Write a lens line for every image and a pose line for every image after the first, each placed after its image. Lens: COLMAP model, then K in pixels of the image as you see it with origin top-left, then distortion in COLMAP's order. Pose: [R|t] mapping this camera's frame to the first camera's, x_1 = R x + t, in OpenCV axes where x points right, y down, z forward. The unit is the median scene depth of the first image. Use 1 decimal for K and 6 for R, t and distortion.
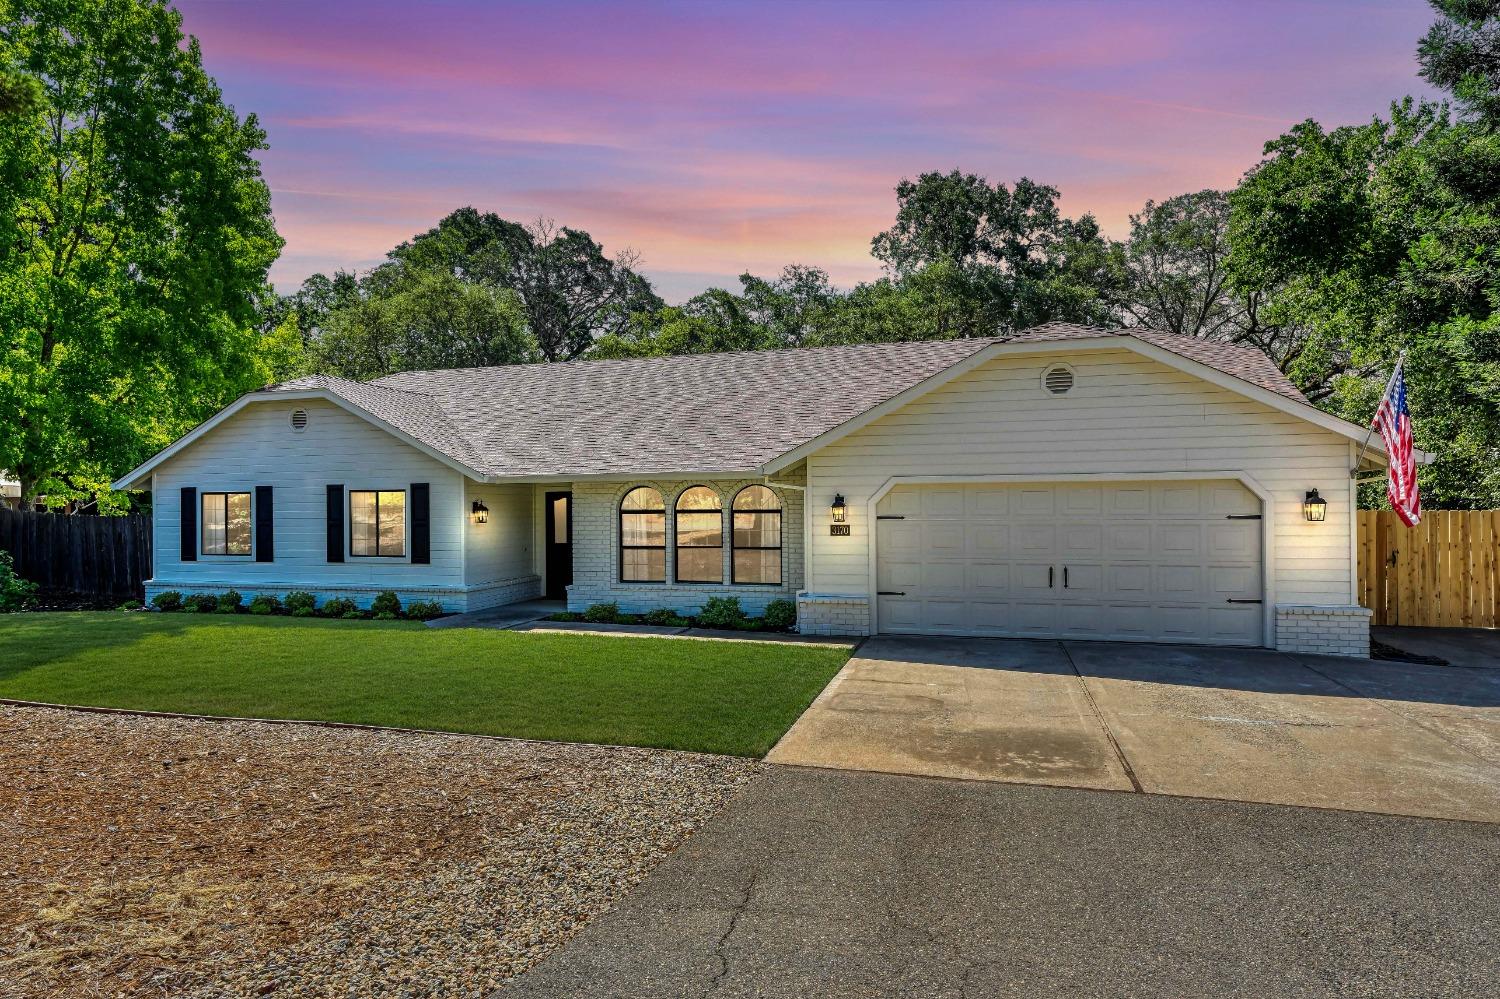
lens RADIAL K [[905.4, 0, 722.5], [0, 905.4, 501.0], [0, 0, 1]] dist [0.004441, -0.001511]
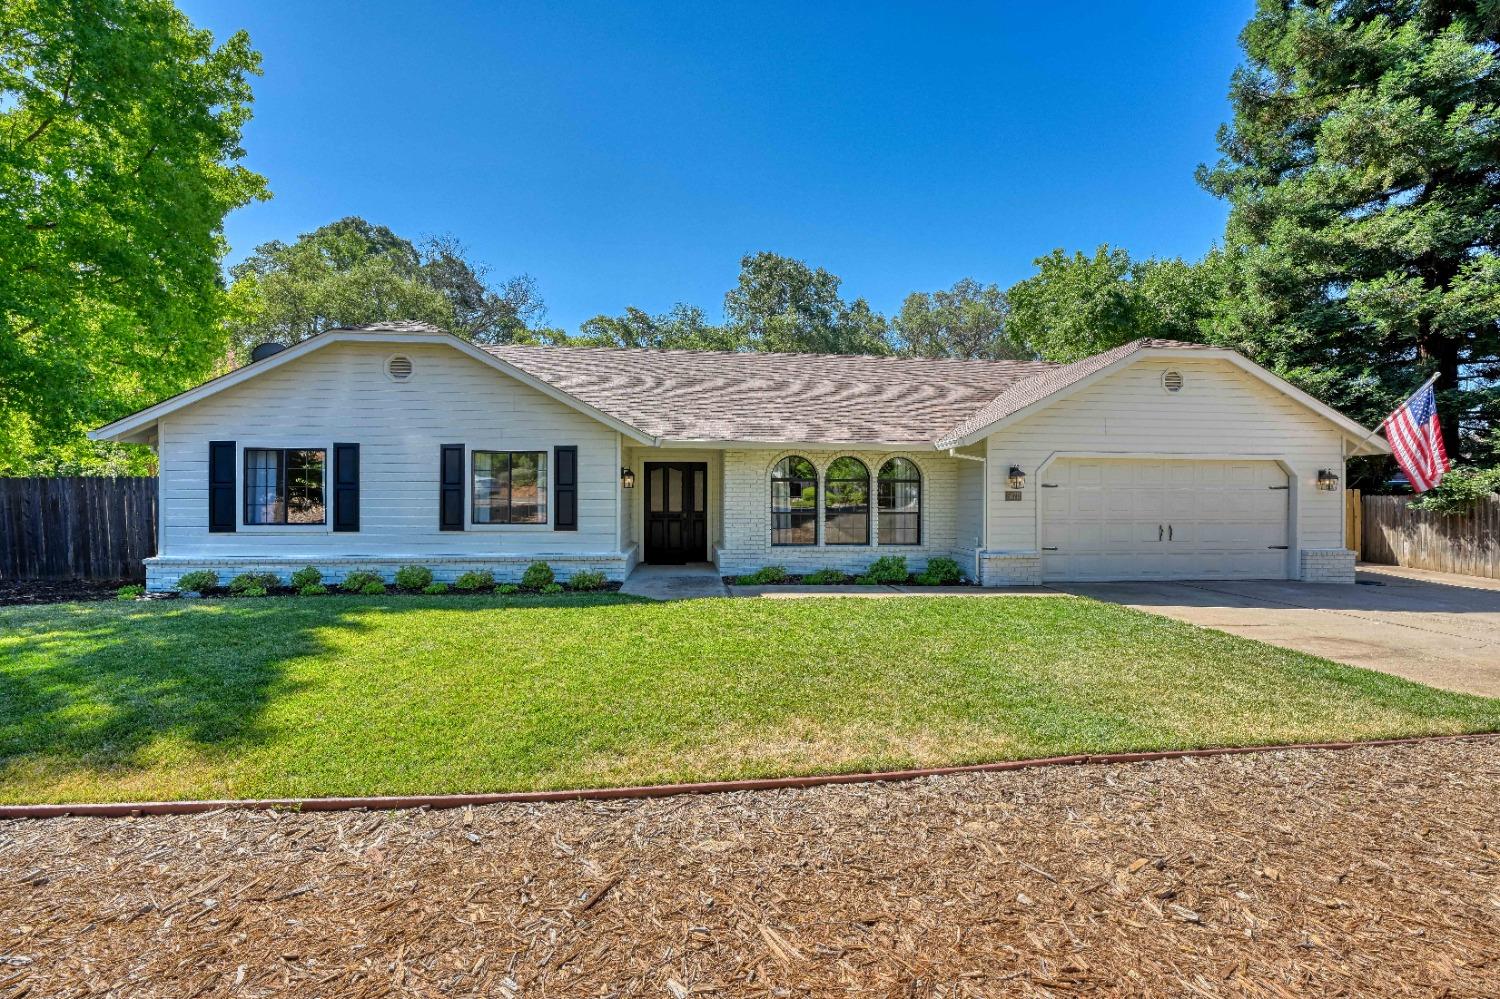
lens RADIAL K [[607.5, 0, 745.8], [0, 607.5, 497.3], [0, 0, 1]] dist [-0.001011, -0.000032]
pose [[0.913882, 0.009948, 0.405859, -0.343486], [-0.013424, 0.999894, 0.005719, 0.023057], [-0.405759, -0.010675, 0.913918, 0.284939]]
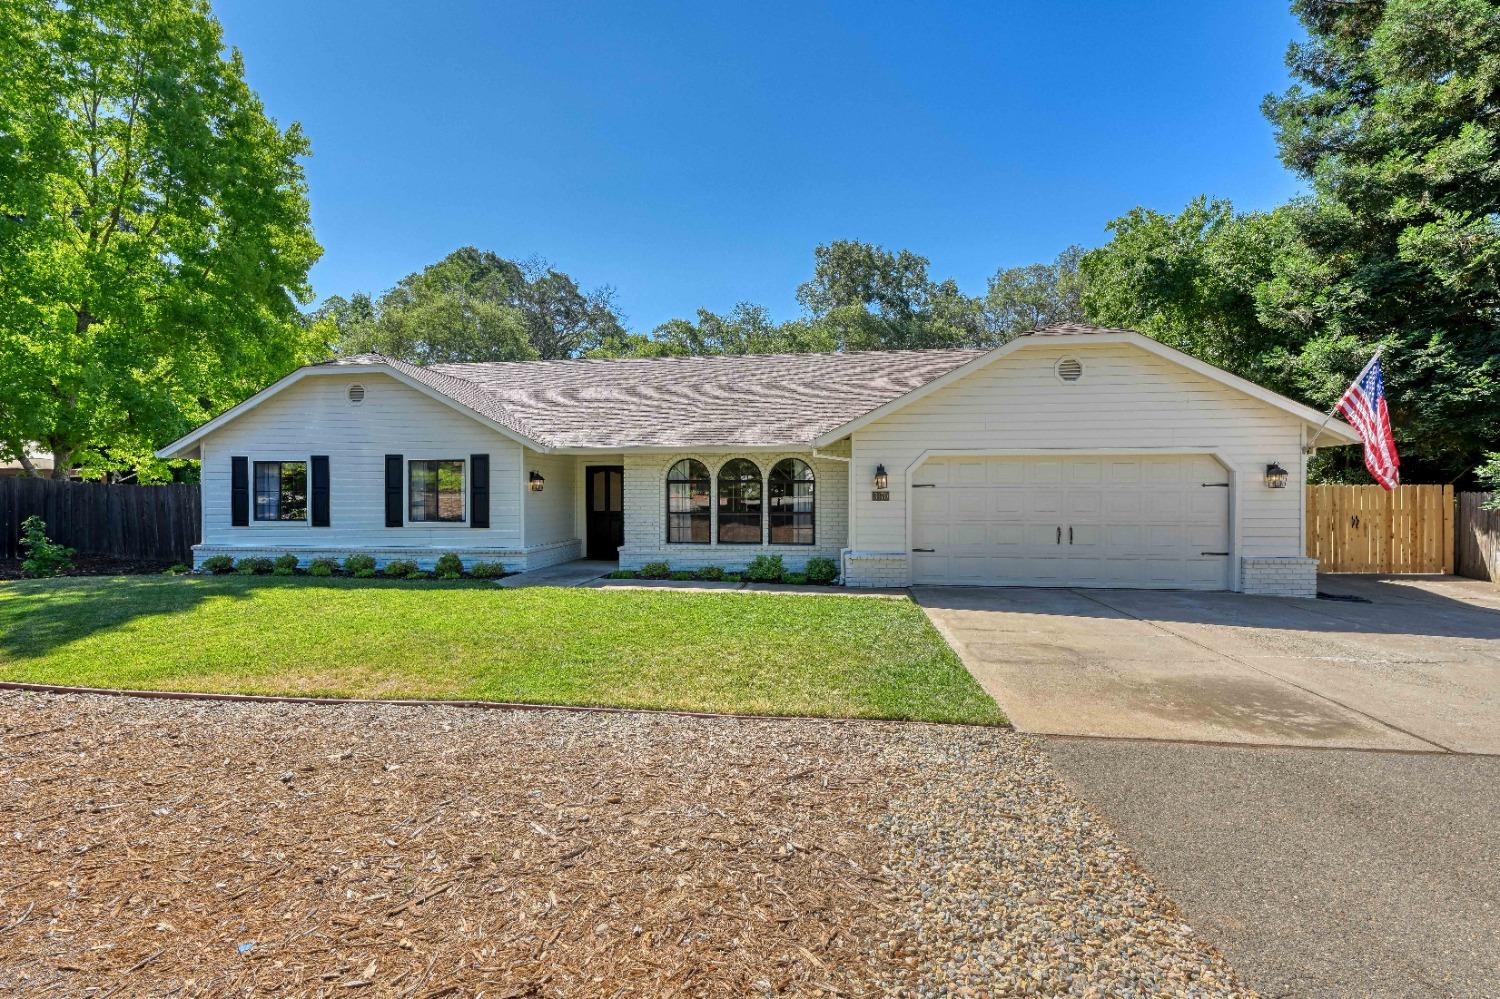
lens RADIAL K [[642.1, 0, 750.0], [0, 642.1, 499.5], [0, 0, 1]] dist [-0.000872, 0.000460]
pose [[0.985858, 0.005017, 0.167505, -0.116497], [-0.007519, 0.999869, 0.014303, 0.017653], [-0.167412, -0.015360, 0.985767, 0.149308]]
